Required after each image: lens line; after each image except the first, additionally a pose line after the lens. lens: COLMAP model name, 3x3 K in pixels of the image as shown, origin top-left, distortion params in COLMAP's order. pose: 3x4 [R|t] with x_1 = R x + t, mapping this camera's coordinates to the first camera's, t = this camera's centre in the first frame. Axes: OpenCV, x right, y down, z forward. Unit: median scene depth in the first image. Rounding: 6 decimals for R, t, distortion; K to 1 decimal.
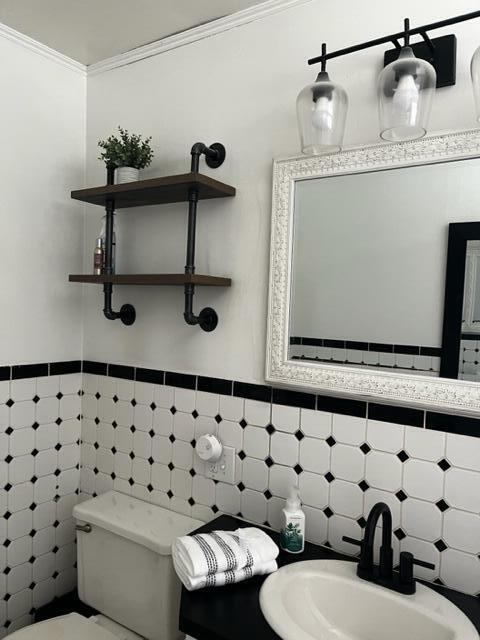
lens RADIAL K [[481.3, 0, 240.5], [0, 481.3, 321.4], [0, 0, 1]] dist [0.050653, -0.059996]
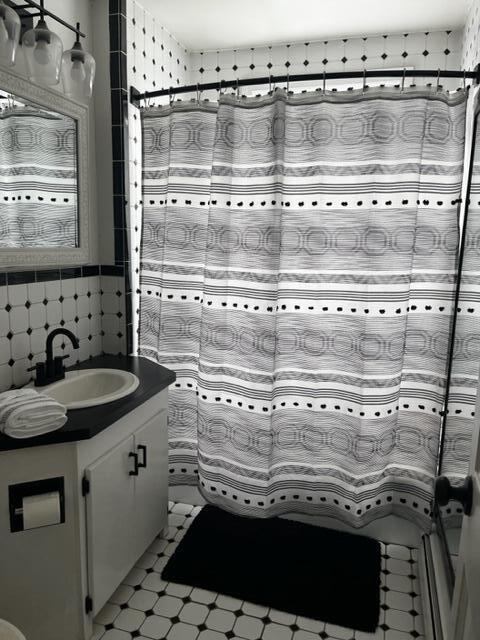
lens RADIAL K [[481.3, 0, 240.4], [0, 481.3, 319.7], [0, 0, 1]] dist [0.050653, -0.059996]
pose [[-0.275910, -0.246658, 0.928996, -1.285306], [-0.078193, 0.969069, 0.234075, -0.073551], [-0.957998, -0.008058, -0.286663, 0.865719]]
